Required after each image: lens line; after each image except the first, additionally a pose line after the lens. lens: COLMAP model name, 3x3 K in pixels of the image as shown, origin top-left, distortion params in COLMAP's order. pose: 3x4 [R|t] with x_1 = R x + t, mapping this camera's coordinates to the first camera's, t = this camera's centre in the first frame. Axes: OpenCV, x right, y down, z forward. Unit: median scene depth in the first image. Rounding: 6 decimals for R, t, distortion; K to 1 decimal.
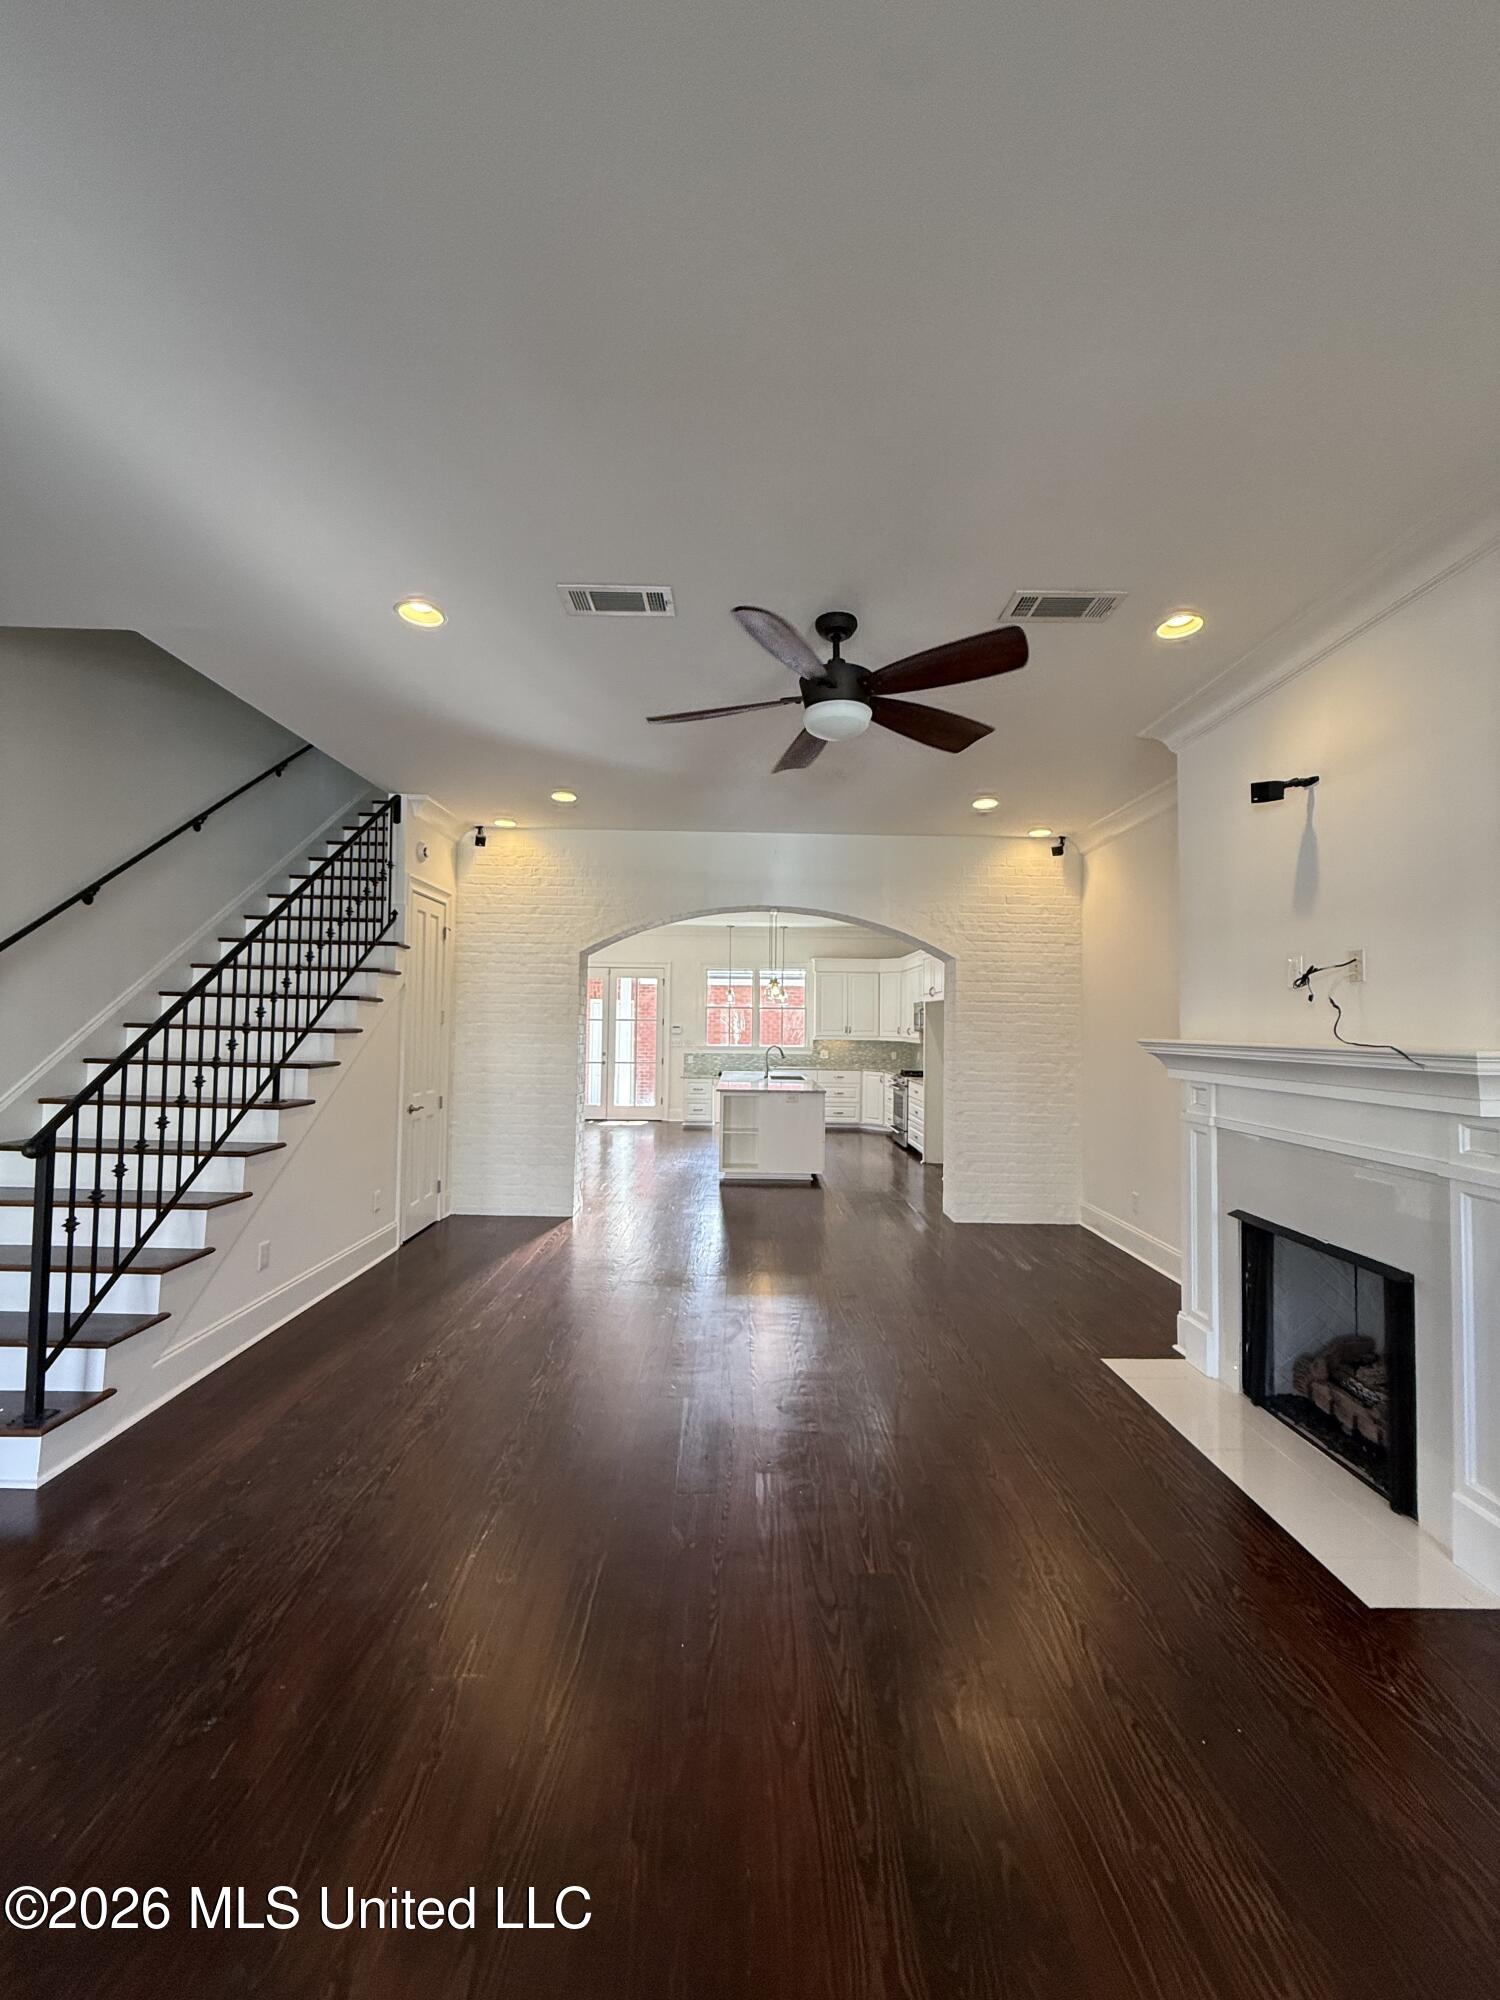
lens RADIAL K [[796.4, 0, 749.4], [0, 796.4, 1000.6], [0, 0, 1]] dist [0.001558, -0.000234]
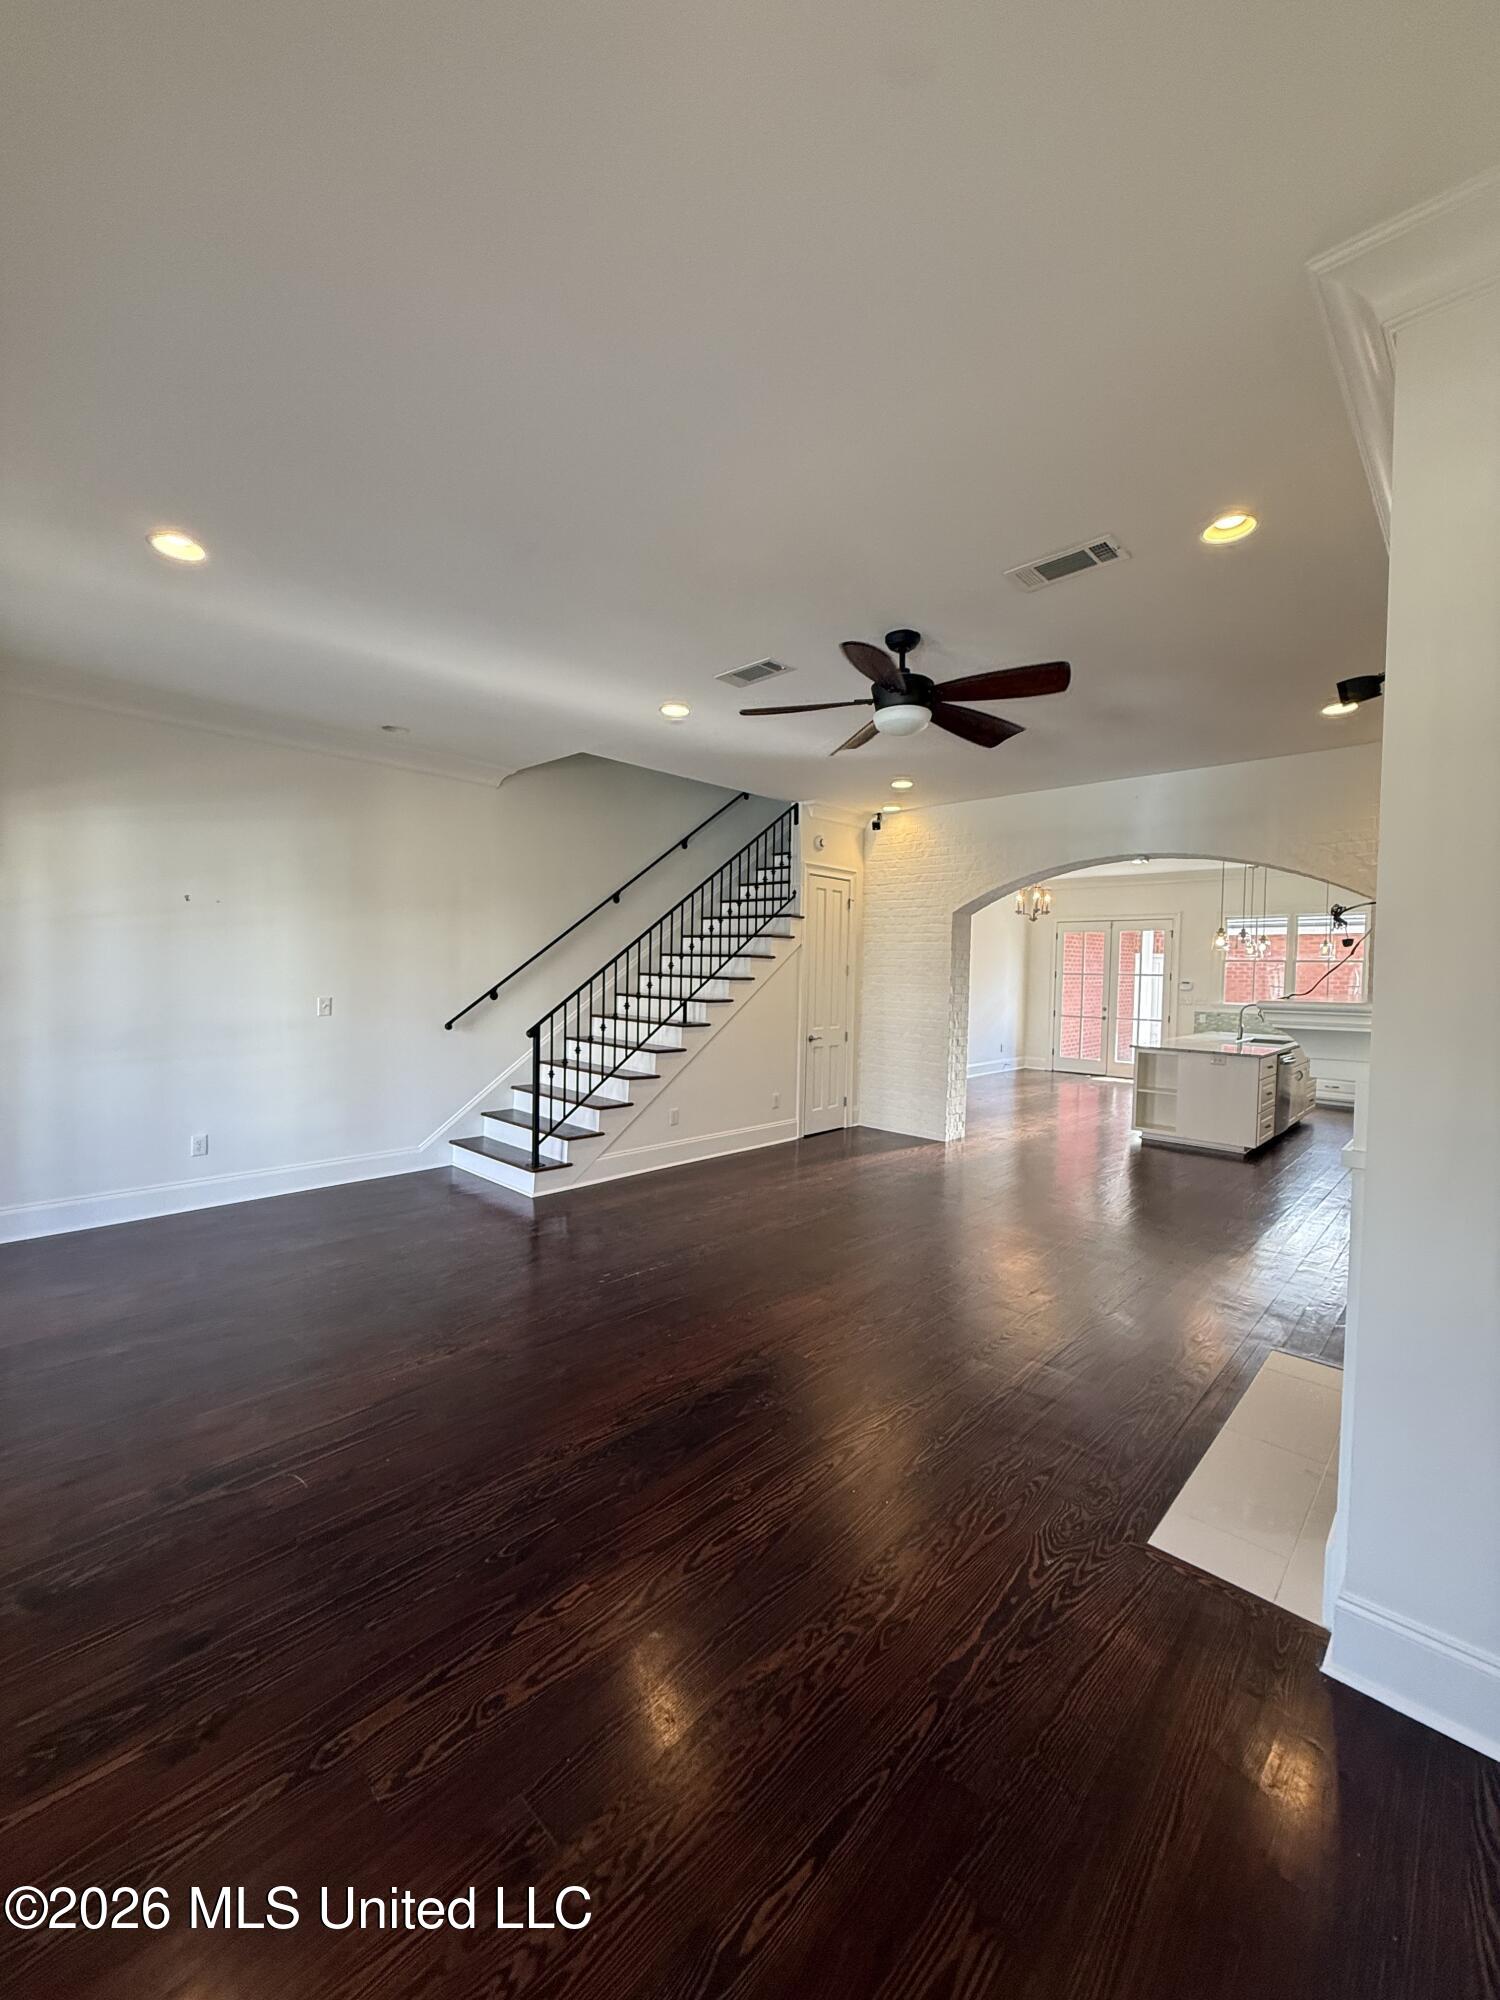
lens RADIAL K [[796.4, 0, 751.1], [0, 796.4, 1006.1], [0, 0, 1]] dist [0.001558, -0.000234]
pose [[0.716498, 0.032697, -0.696823, 0.647818], [0.010674, 0.998270, 0.057817, 0.005467], [0.697508, -0.048864, 0.714909, -0.031450]]
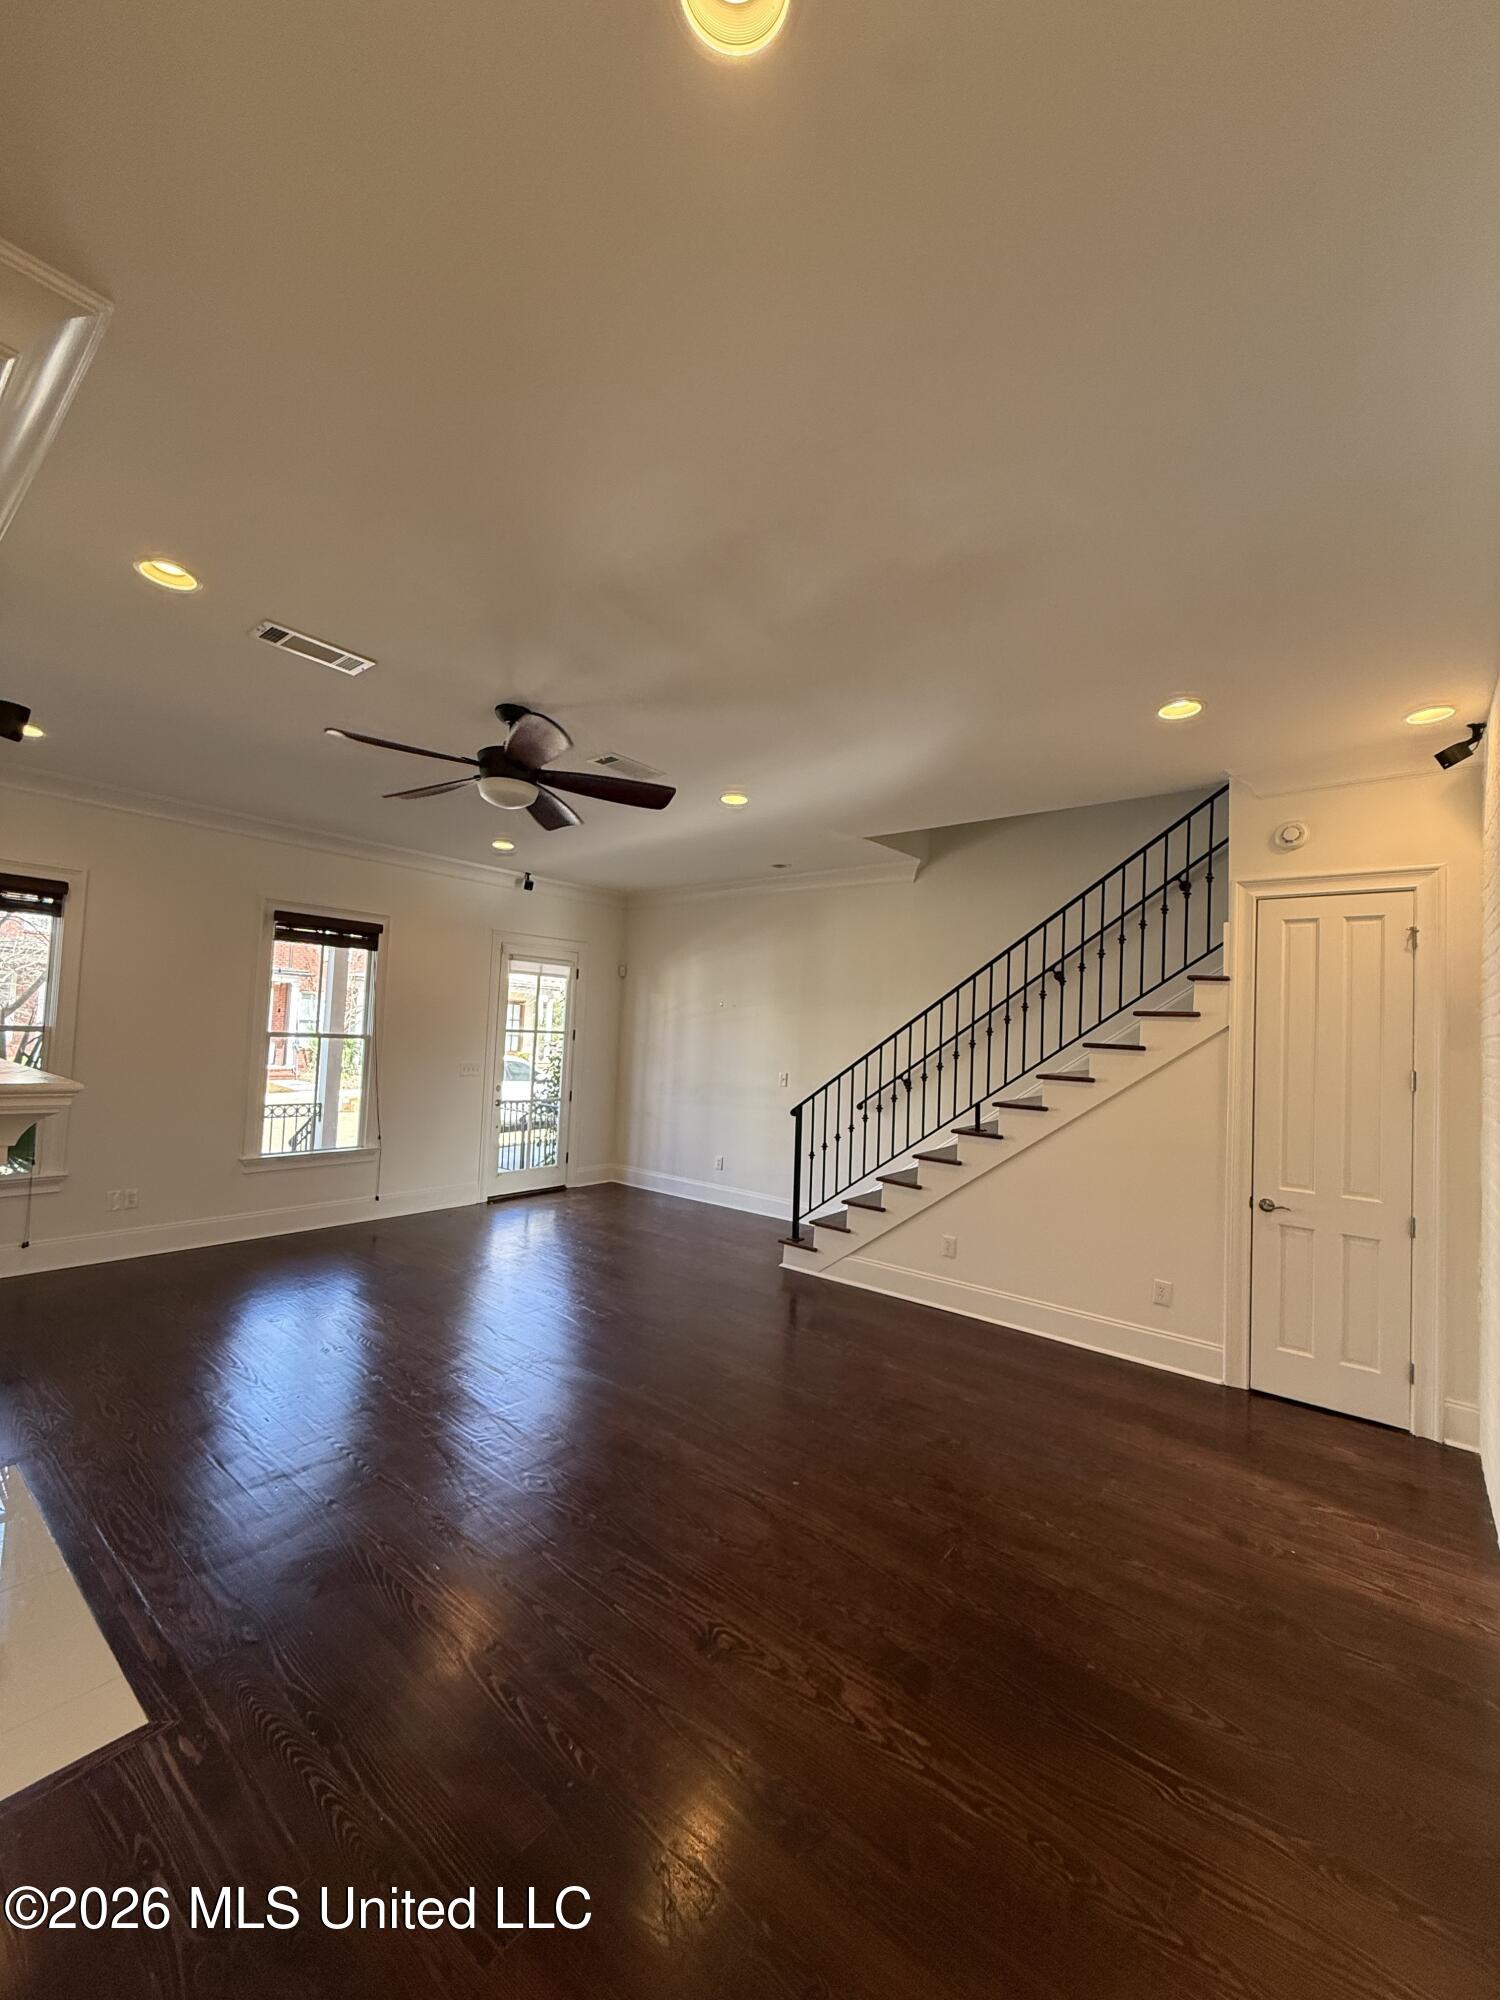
lens RADIAL K [[796.4, 0, 750.3], [0, 796.4, 998.6], [0, 0, 1]] dist [0.001558, -0.000234]
pose [[-0.634634, -0.071387, -0.769508, 0.627636], [-0.027195, 0.997171, -0.070079, 0.024640], [0.772334, -0.023547, -0.634780, 1.650357]]
